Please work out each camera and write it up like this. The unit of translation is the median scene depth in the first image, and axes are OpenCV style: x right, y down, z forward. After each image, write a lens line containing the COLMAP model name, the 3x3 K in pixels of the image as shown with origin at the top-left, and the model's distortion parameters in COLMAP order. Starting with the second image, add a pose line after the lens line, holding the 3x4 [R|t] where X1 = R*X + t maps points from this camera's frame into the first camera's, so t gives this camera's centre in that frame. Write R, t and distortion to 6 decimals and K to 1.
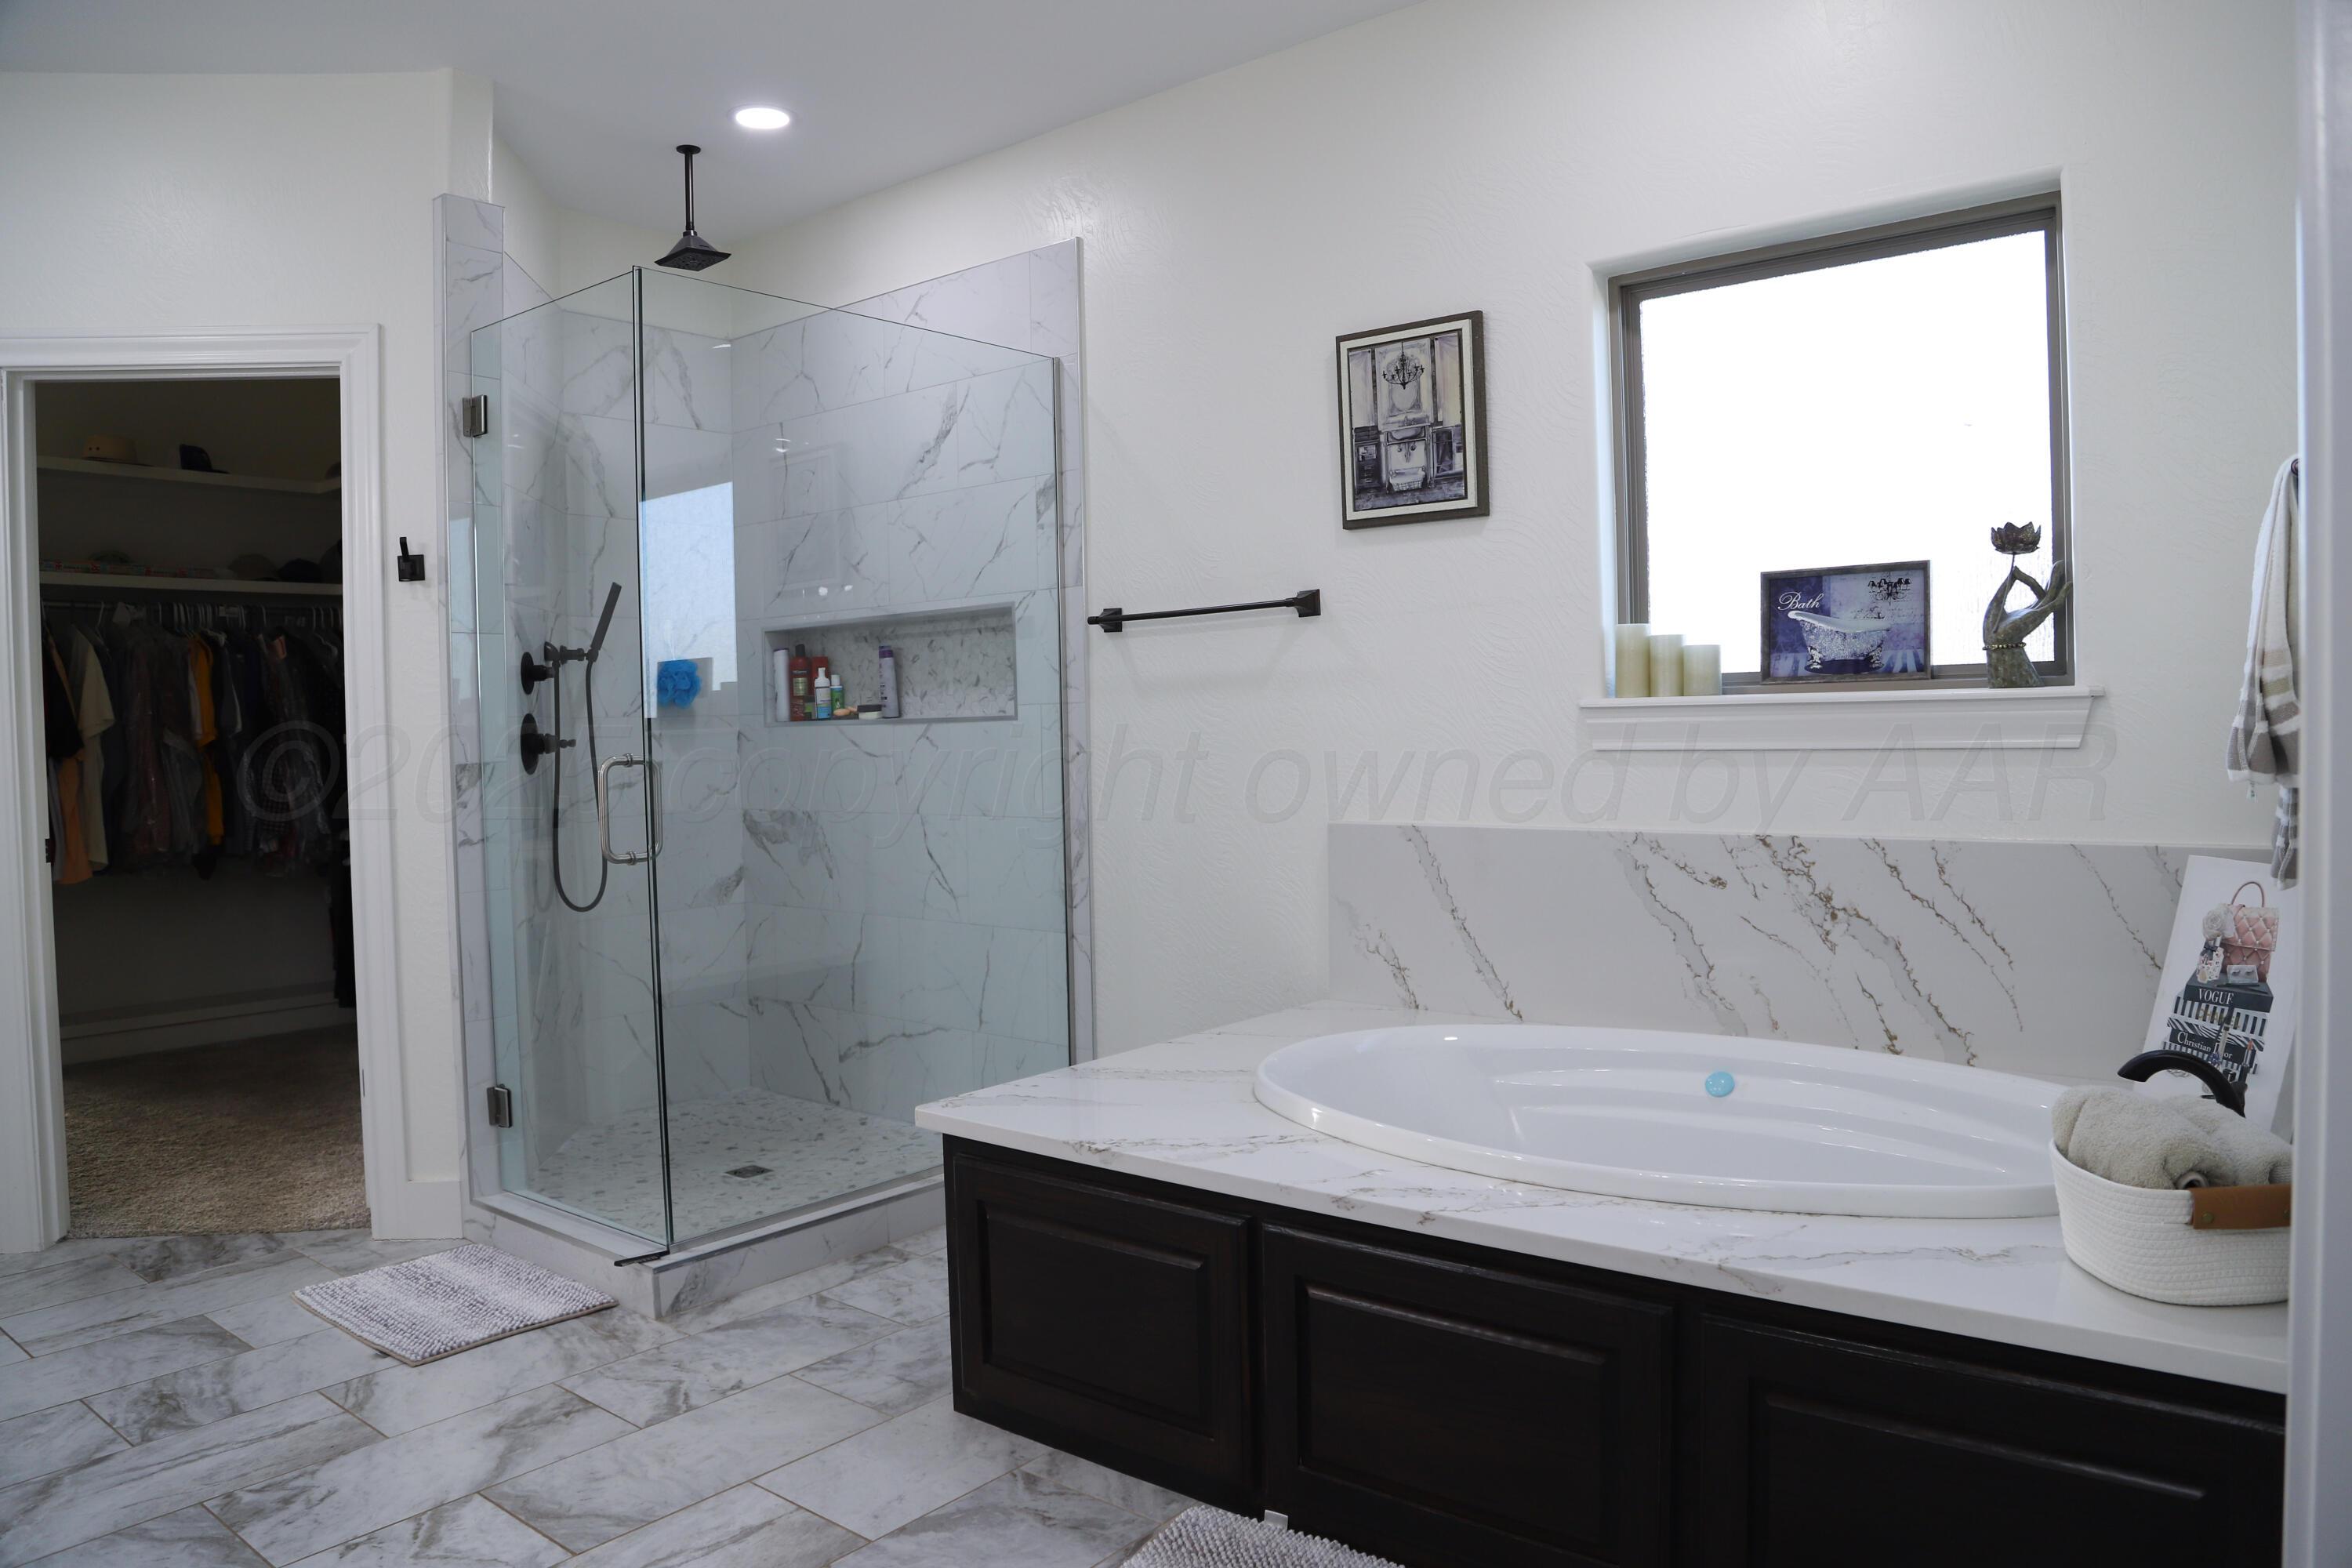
lens RADIAL K [[1580.1, 0, 1170.2], [0, 1580.1, 782.0], [0, 0, 1]] dist [-0.112062, 0.052120]
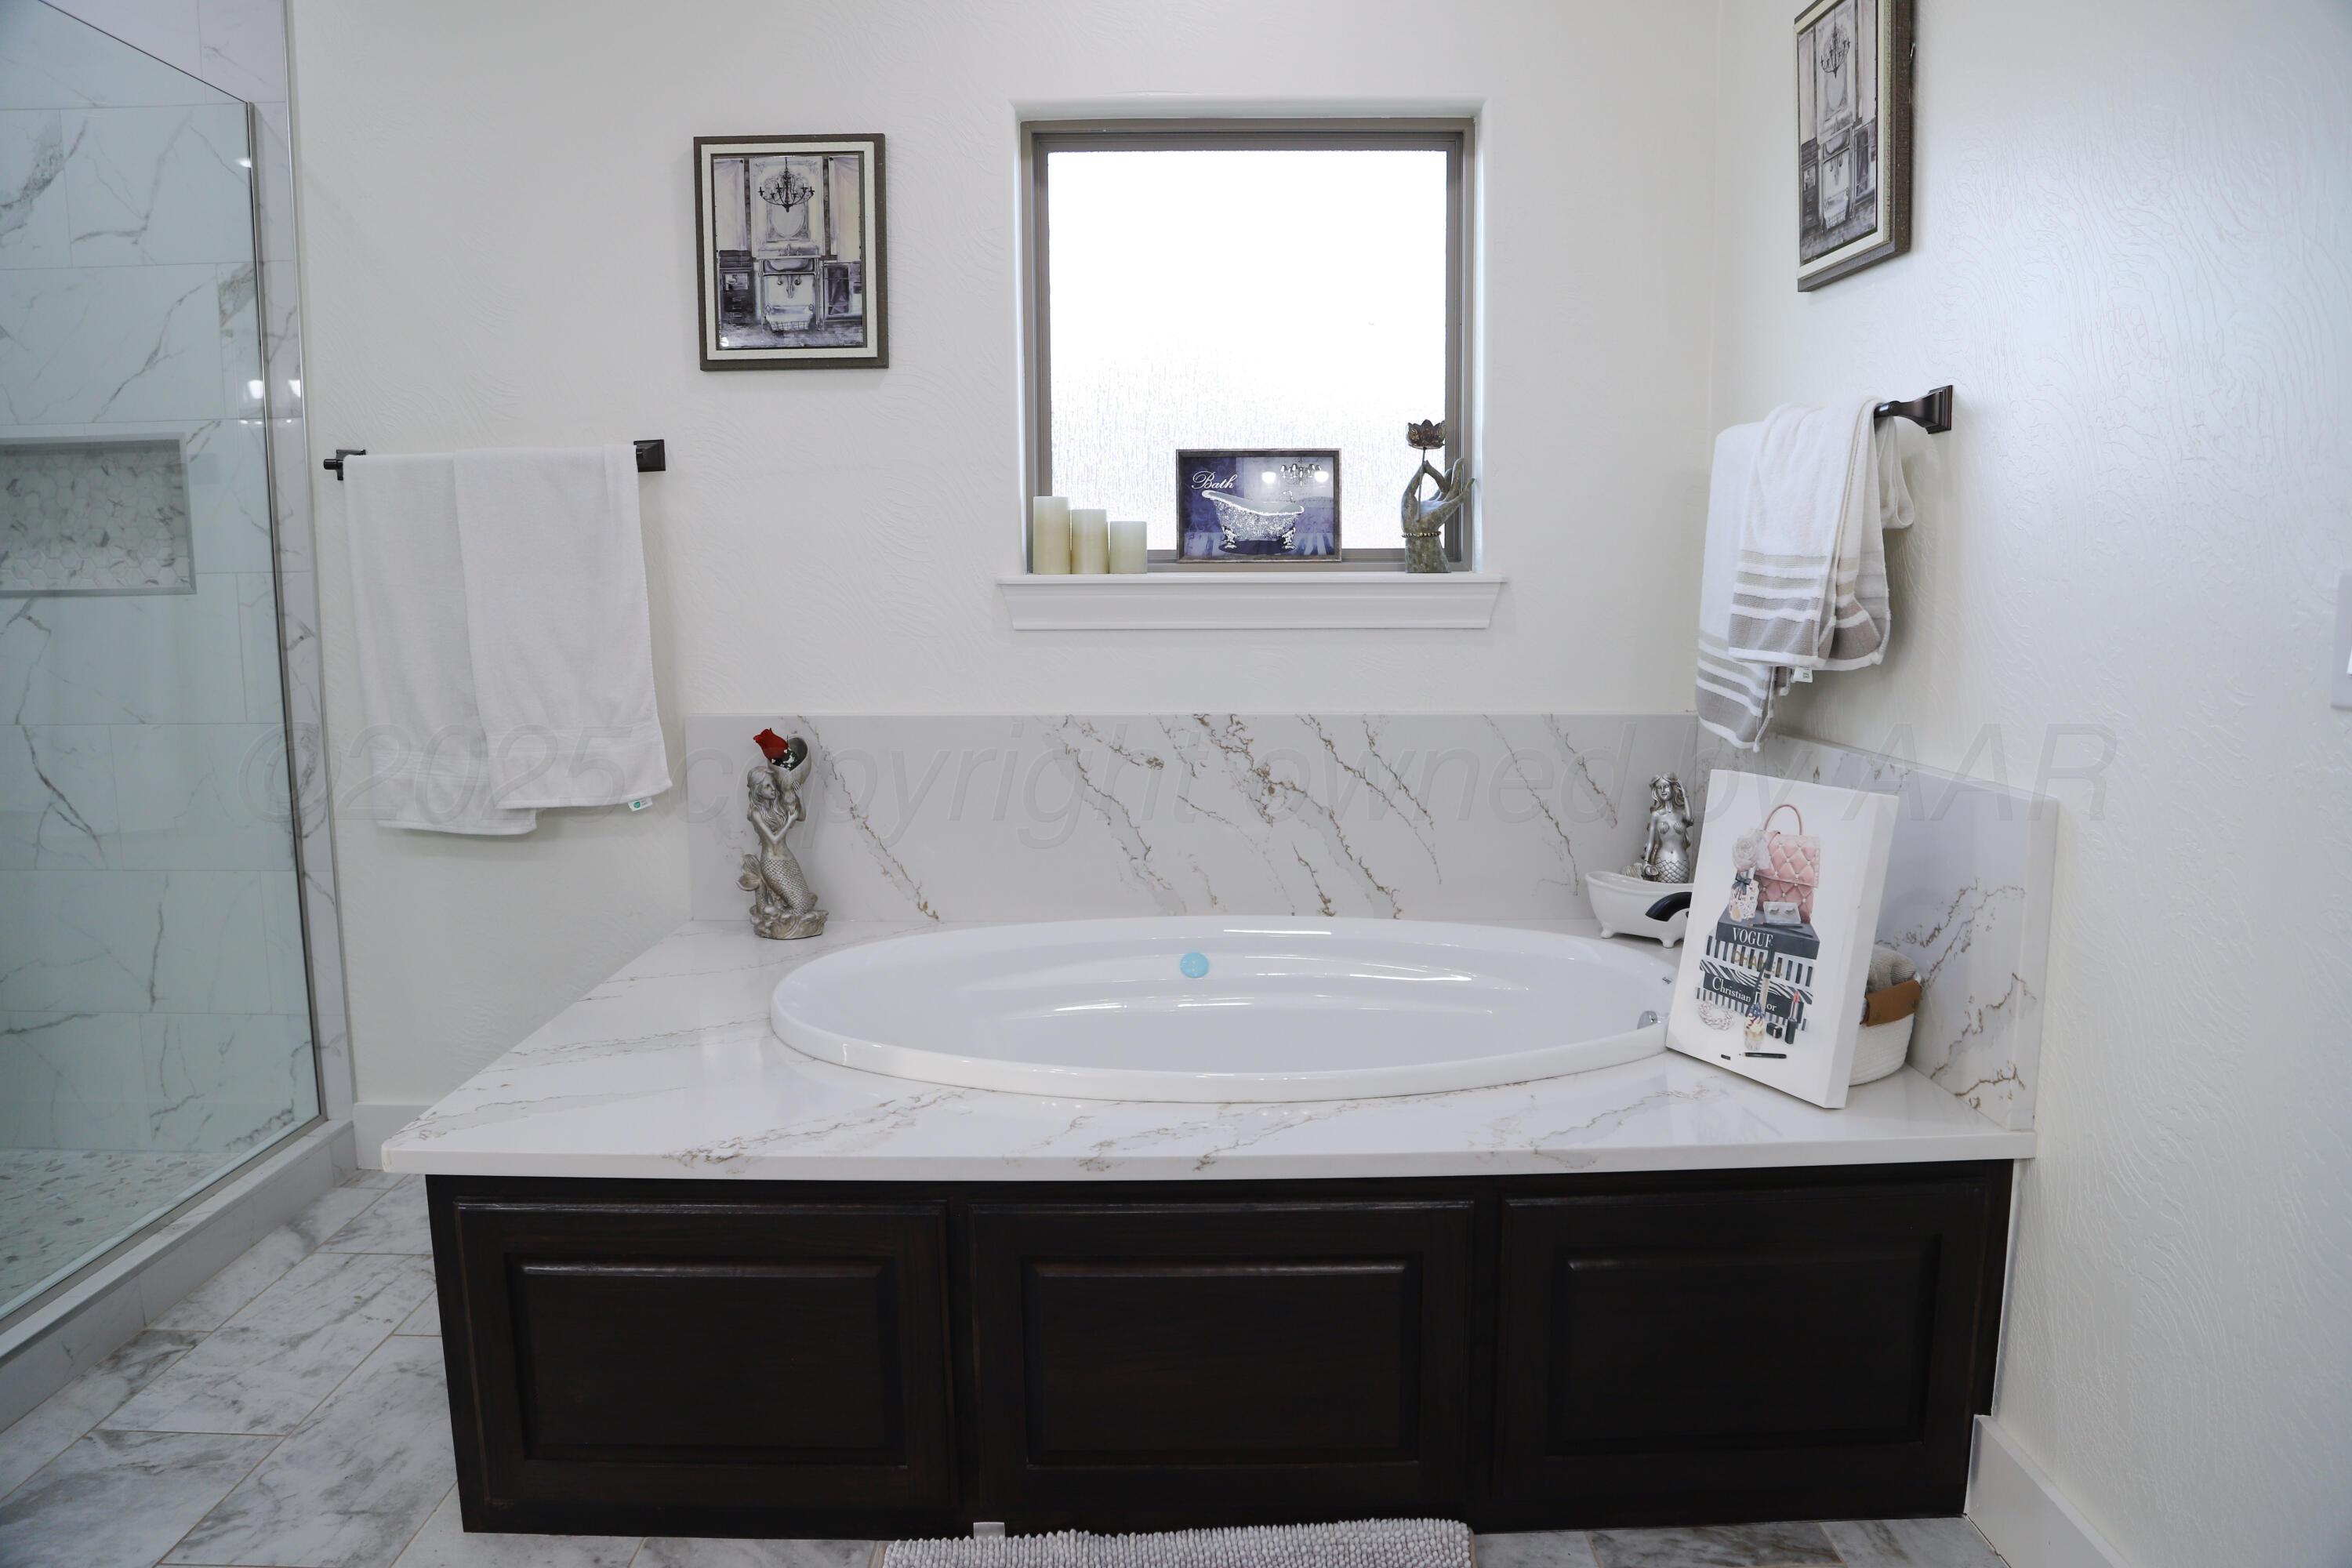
lens RADIAL K [[1580.1, 0, 1186.2], [0, 1580.1, 775.3], [0, 0, 1]] dist [-0.112062, 0.052120]
pose [[0.778079, -0.064574, 0.624838, -0.261200], [0.011463, 0.995996, 0.088657, -0.016905], [-0.628062, -0.061820, 0.775704, 0.204377]]
